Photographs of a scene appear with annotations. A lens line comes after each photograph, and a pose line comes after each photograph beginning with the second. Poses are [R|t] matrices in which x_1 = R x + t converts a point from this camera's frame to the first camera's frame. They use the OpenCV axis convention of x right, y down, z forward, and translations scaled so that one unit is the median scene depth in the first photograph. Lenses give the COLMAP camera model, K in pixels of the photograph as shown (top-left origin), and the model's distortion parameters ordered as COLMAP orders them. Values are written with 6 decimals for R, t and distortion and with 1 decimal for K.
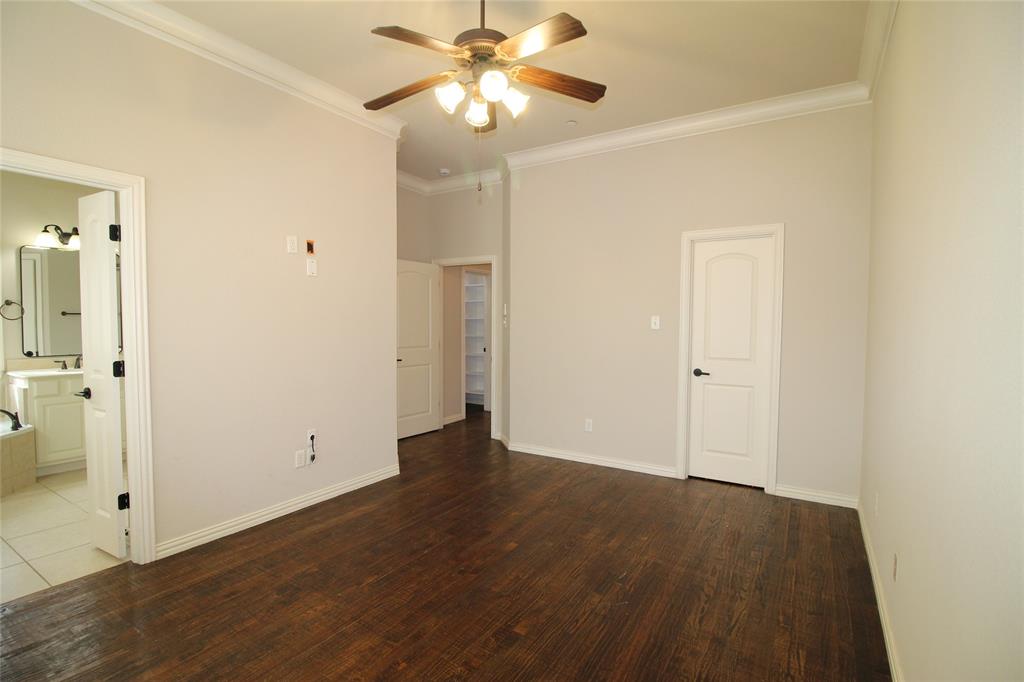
lens RADIAL K [[480.4, 0, 512.8], [0, 480.4, 343.6], [0, 0, 1]] dist [-0.006671, -0.008584]
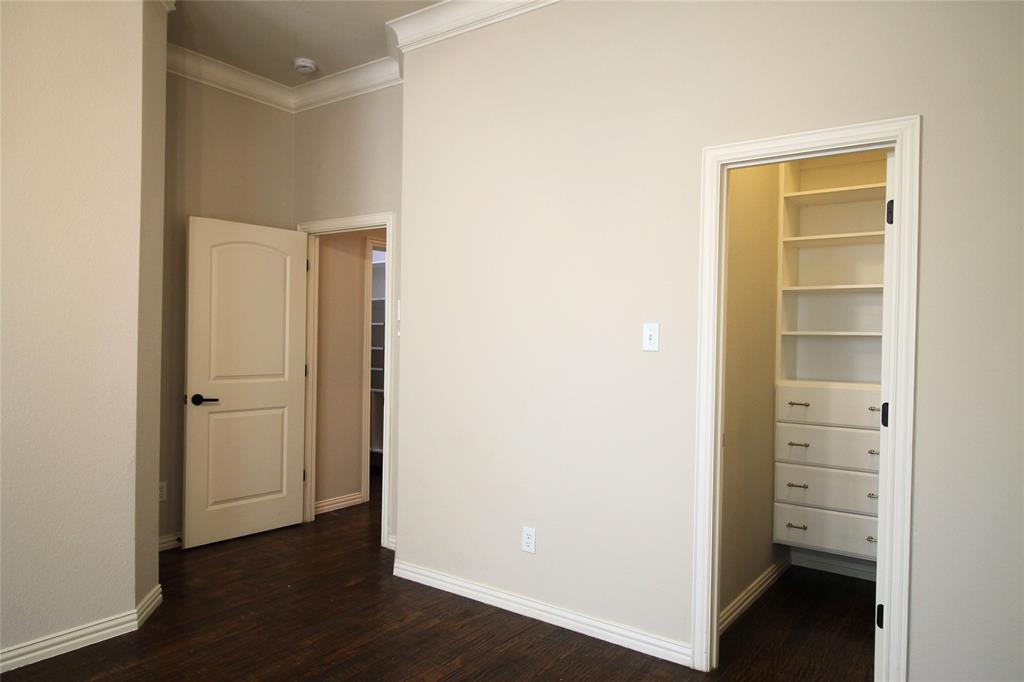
lens RADIAL K [[674.3, 0, 514.8], [0, 674.3, 342.1], [0, 0, 1]] dist [0.009200, -0.010905]
pose [[0.997371, 0.013171, -0.071264, 0.215017], [-0.015971, 0.999117, -0.038868, -0.009489], [0.070689, 0.039904, 0.996700, 0.320389]]
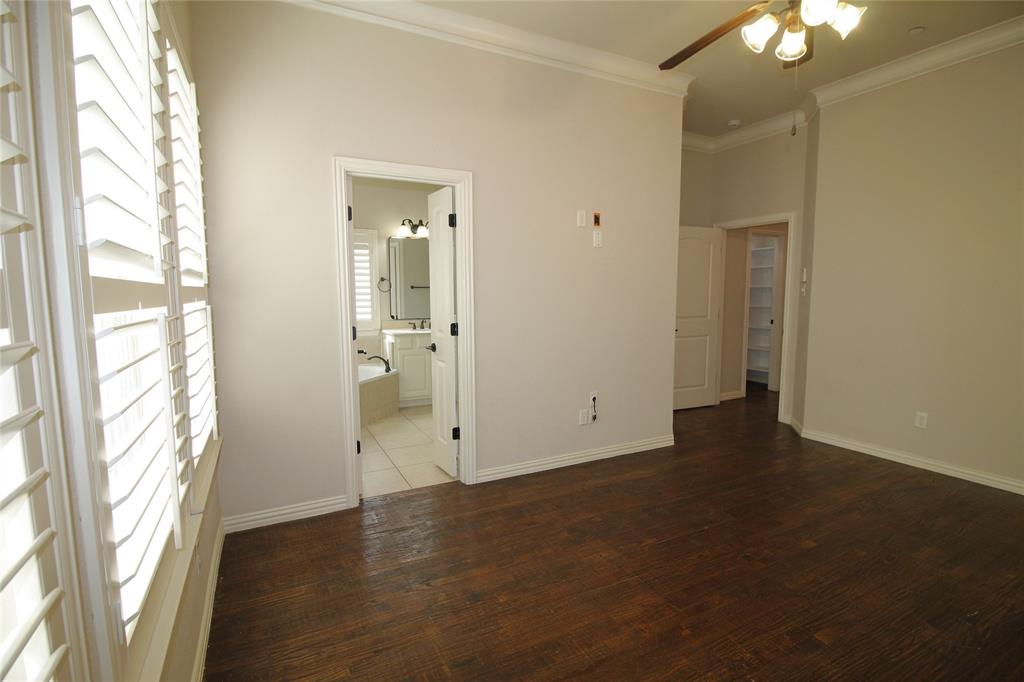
lens RADIAL K [[481.0, 0, 511.7], [0, 481.0, 342.7], [0, 0, 1]] dist [-0.007340, -0.009191]
pose [[0.857147, 0.043887, -0.513199, -0.025418], [-0.013501, 0.997935, 0.062791, 0.004073], [0.514895, -0.046892, 0.855970, -0.009604]]
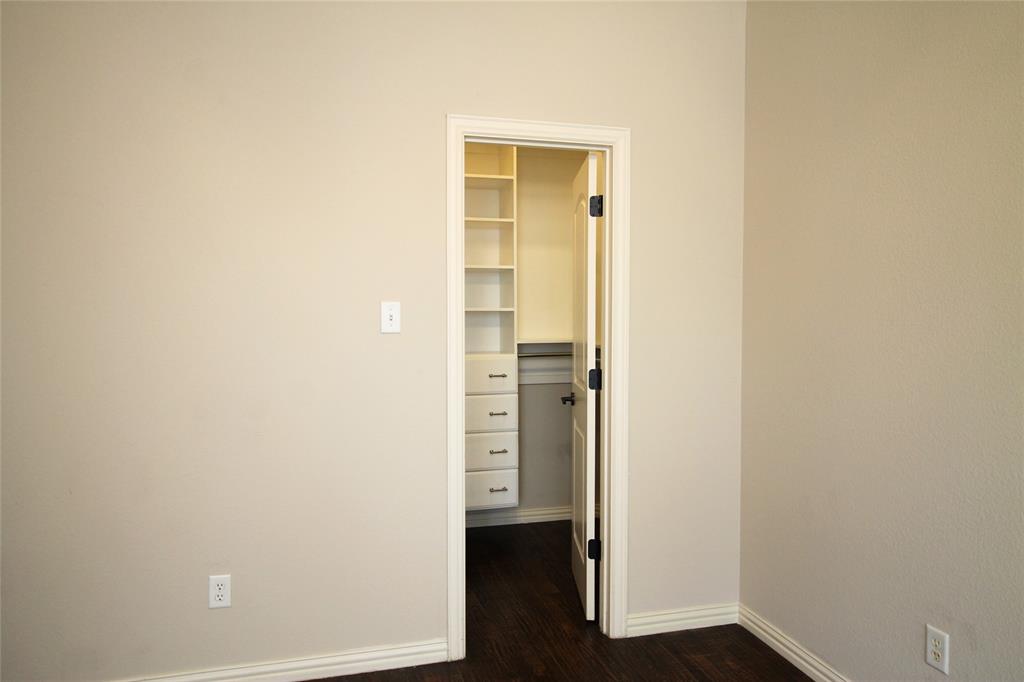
lens RADIAL K [[705.5, 0, 521.5], [0, 705.5, 342.4], [0, 0, 1]] dist [0.009560, -0.002030]
pose [[0.676370, -0.035153, 0.735723, -0.092589], [0.038419, 0.999185, 0.012422, -0.024464], [-0.735560, 0.019863, 0.677169, 0.500857]]
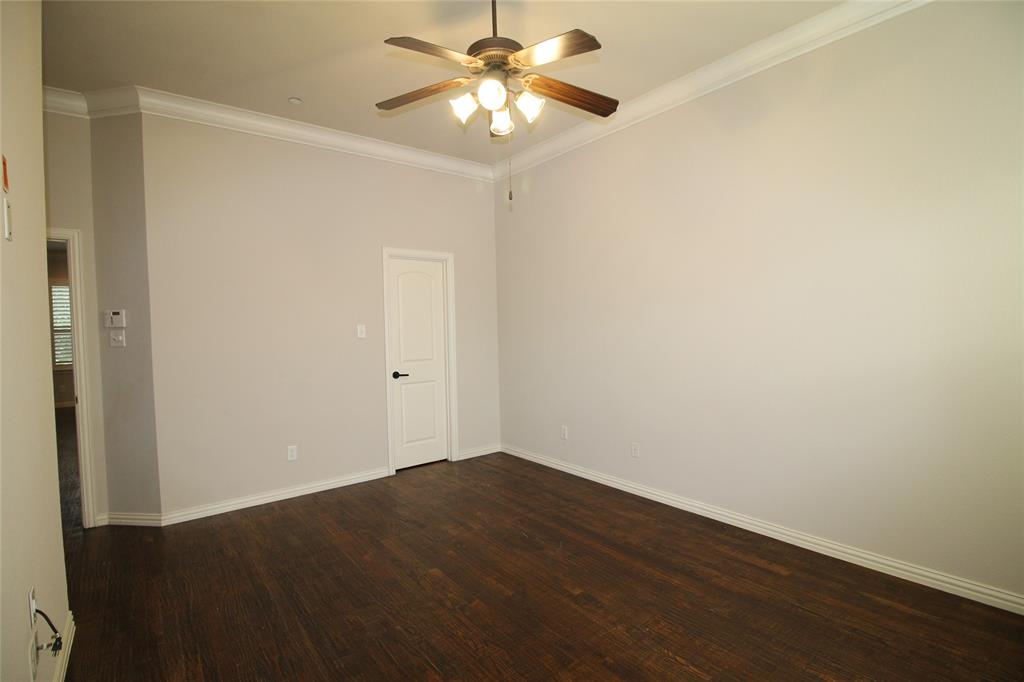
lens RADIAL K [[480.4, 0, 512.2], [0, 480.4, 340.5], [0, 0, 1]] dist [-0.006671, -0.008584]
pose [[0.339265, -0.040969, 0.939798, -0.566099], [0.068946, 0.997447, 0.018592, -0.021261], [-0.938161, 0.058487, 0.341224, 0.365971]]
